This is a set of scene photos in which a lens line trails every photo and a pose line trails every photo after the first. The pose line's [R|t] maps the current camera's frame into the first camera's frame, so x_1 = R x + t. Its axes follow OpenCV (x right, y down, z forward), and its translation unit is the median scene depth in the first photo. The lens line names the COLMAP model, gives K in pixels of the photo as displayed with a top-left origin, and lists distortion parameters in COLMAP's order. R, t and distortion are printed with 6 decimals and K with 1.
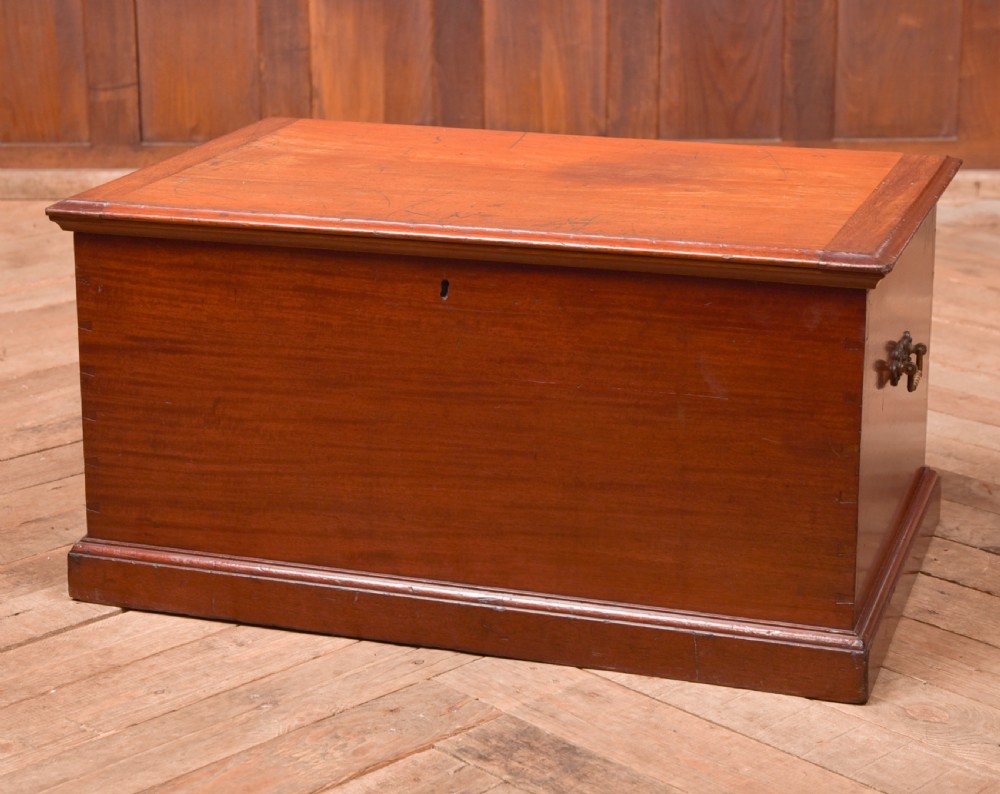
lens RADIAL K [[2203.8, 0, 439.9], [0, 2203.8, 298.5], [0, 0, 1]] dist [0.053053, 0.000000]
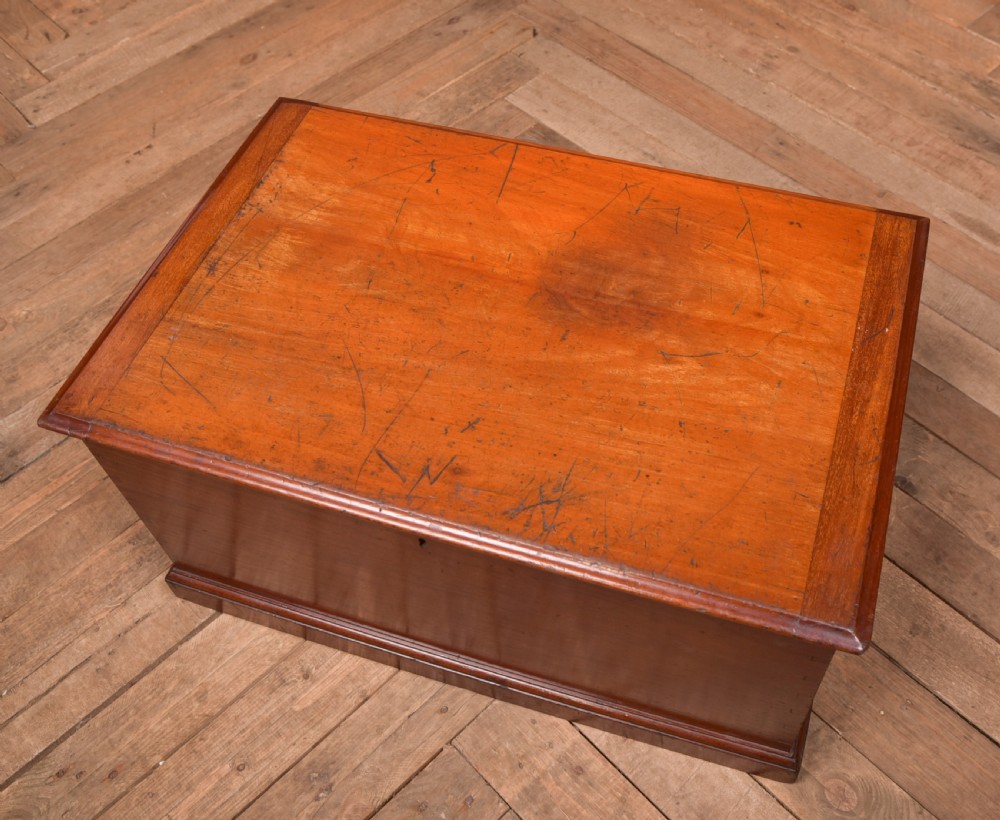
lens RADIAL K [[1022.8, 0, 573.5], [0, 1022.8, 342.5], [0, 0, 1]] dist [-0.068142, 0.000000]
pose [[0.999080, -0.042882, -0.000106, 0.072593], [0.034165, 0.794492, 0.606313, -0.346844], [-0.025916, -0.605759, 0.795226, 0.652872]]
